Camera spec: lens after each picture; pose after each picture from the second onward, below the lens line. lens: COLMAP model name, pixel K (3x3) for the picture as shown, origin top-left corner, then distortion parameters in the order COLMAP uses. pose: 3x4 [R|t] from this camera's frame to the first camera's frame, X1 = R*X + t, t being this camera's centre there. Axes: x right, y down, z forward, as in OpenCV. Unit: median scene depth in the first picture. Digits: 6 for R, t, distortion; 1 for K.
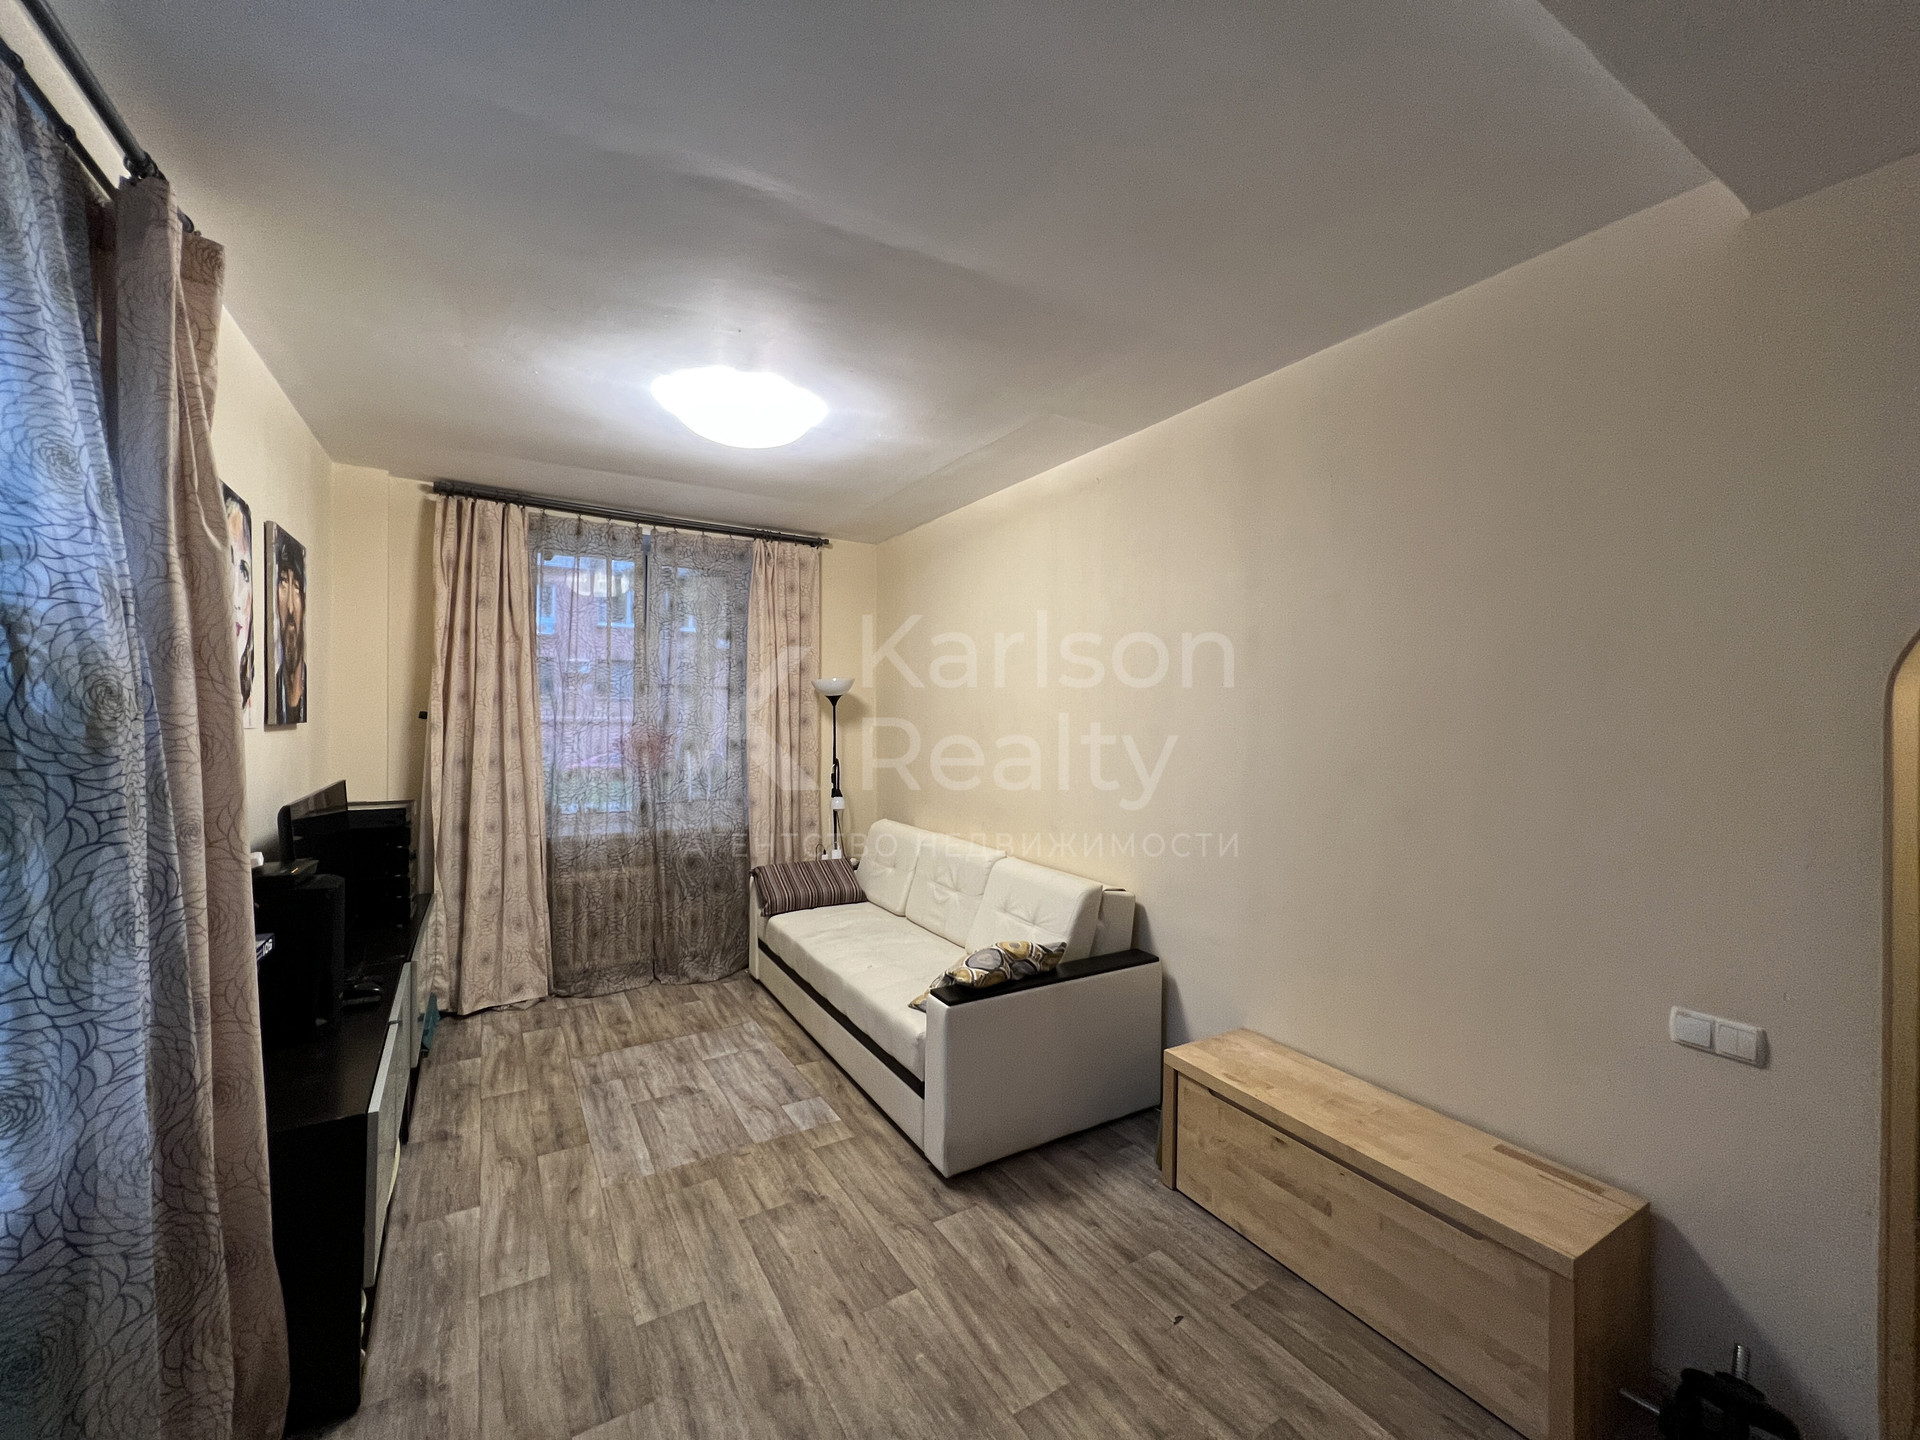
lens RADIAL K [[767.3, 0, 955.0], [0, 767.3, 719.3], [0, 0, 1]] dist [-0.002022, 0.000575]
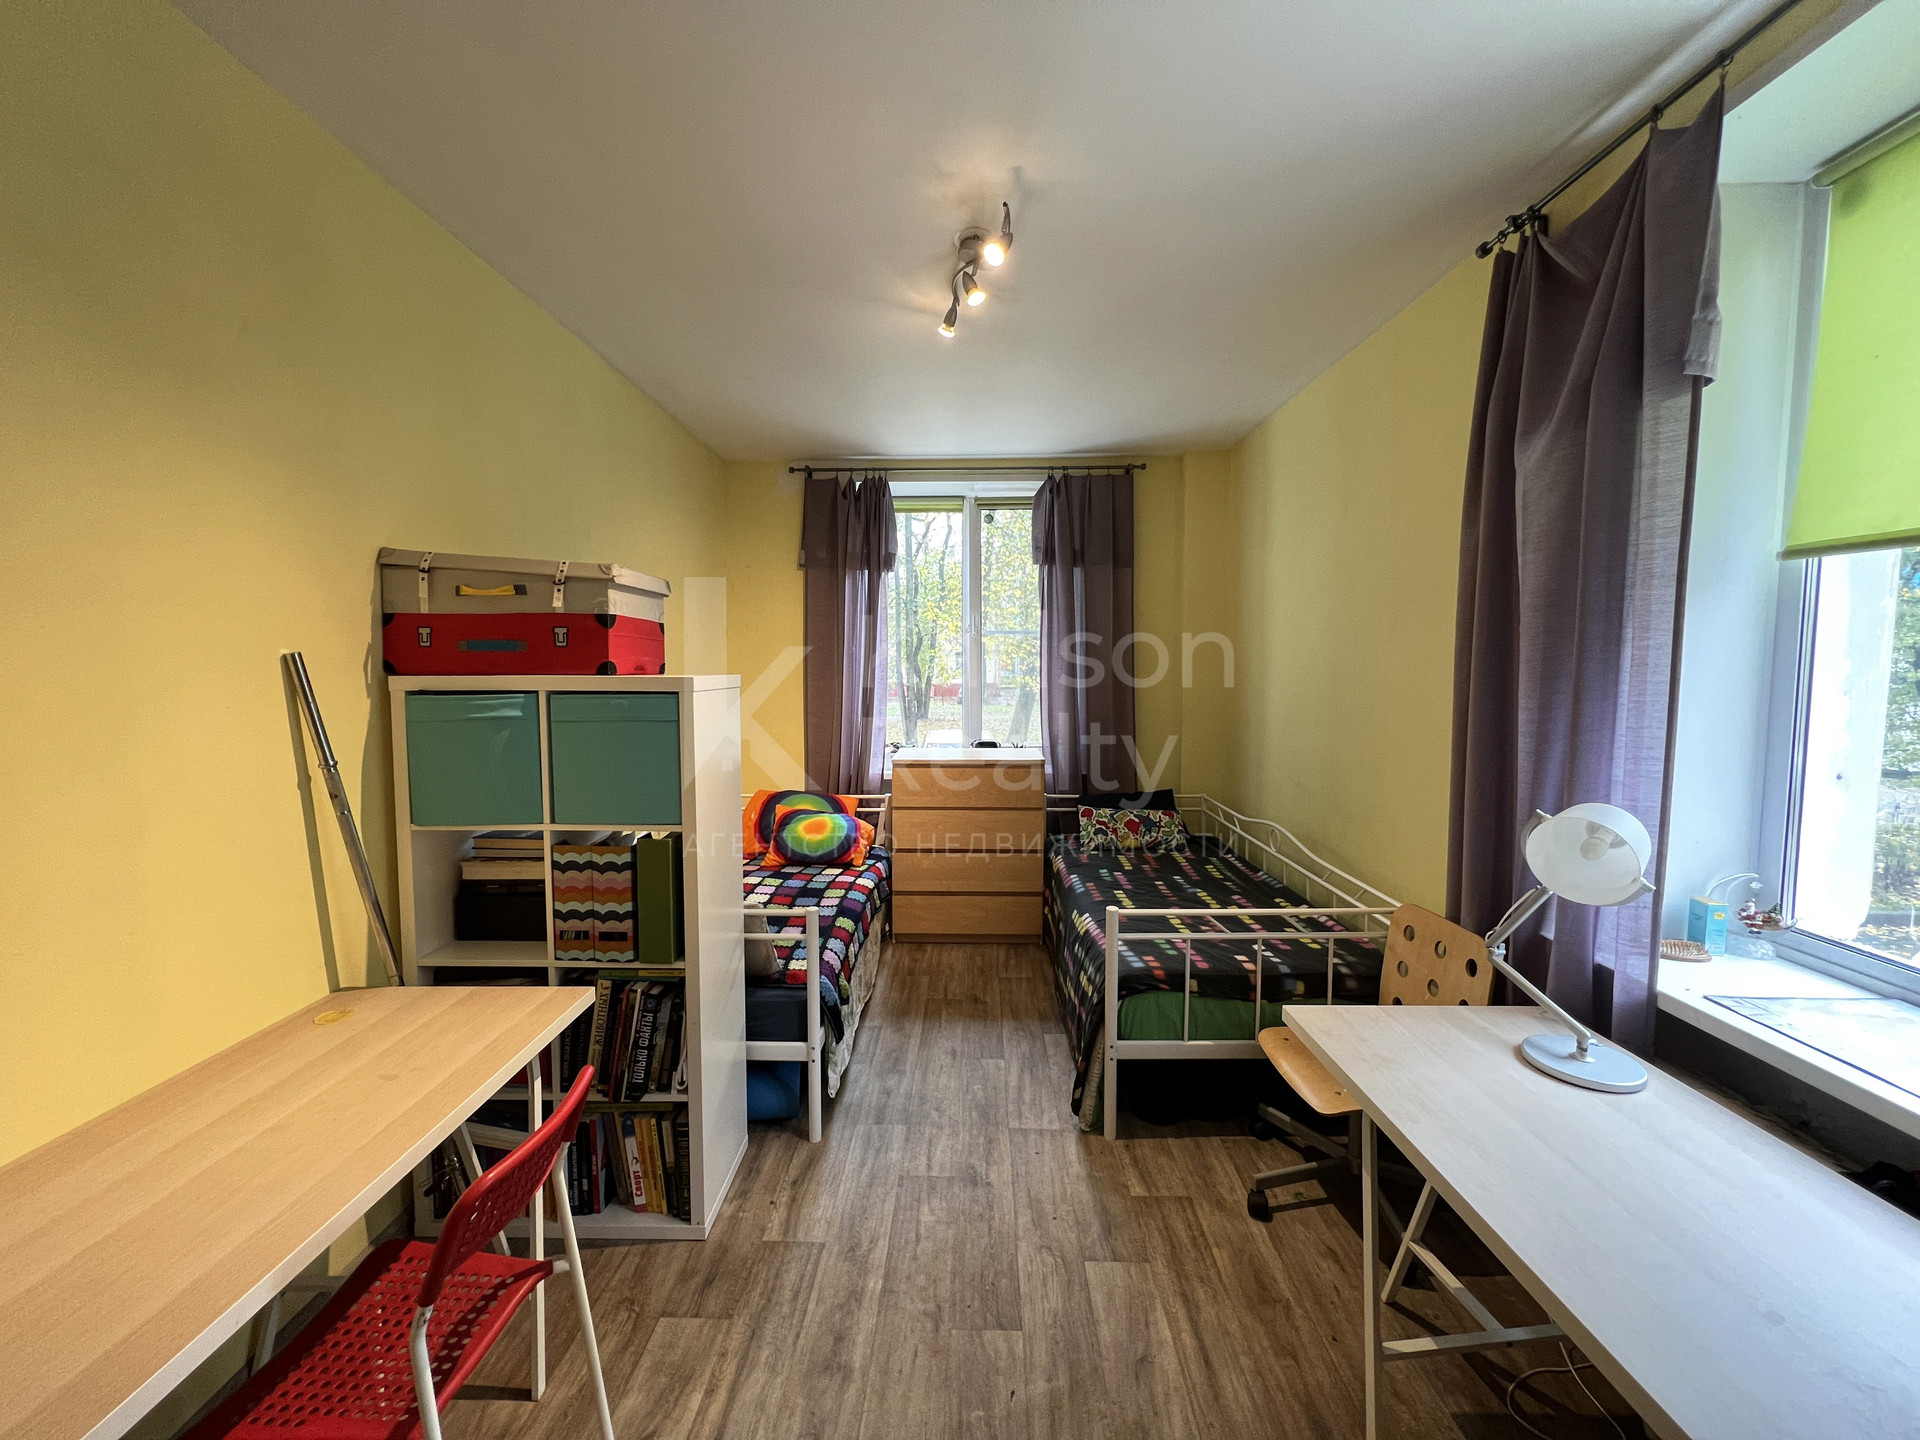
lens RADIAL K [[767.3, 0, 955.0], [0, 767.3, 719.3], [0, 0, 1]] dist [-0.002022, 0.000575]
pose [[0.835994, 0.032909, -0.547750, 0.249815], [0.000359, 0.998167, 0.060518, 0.014894], [0.548738, -0.050789, 0.834450, 0.220326]]
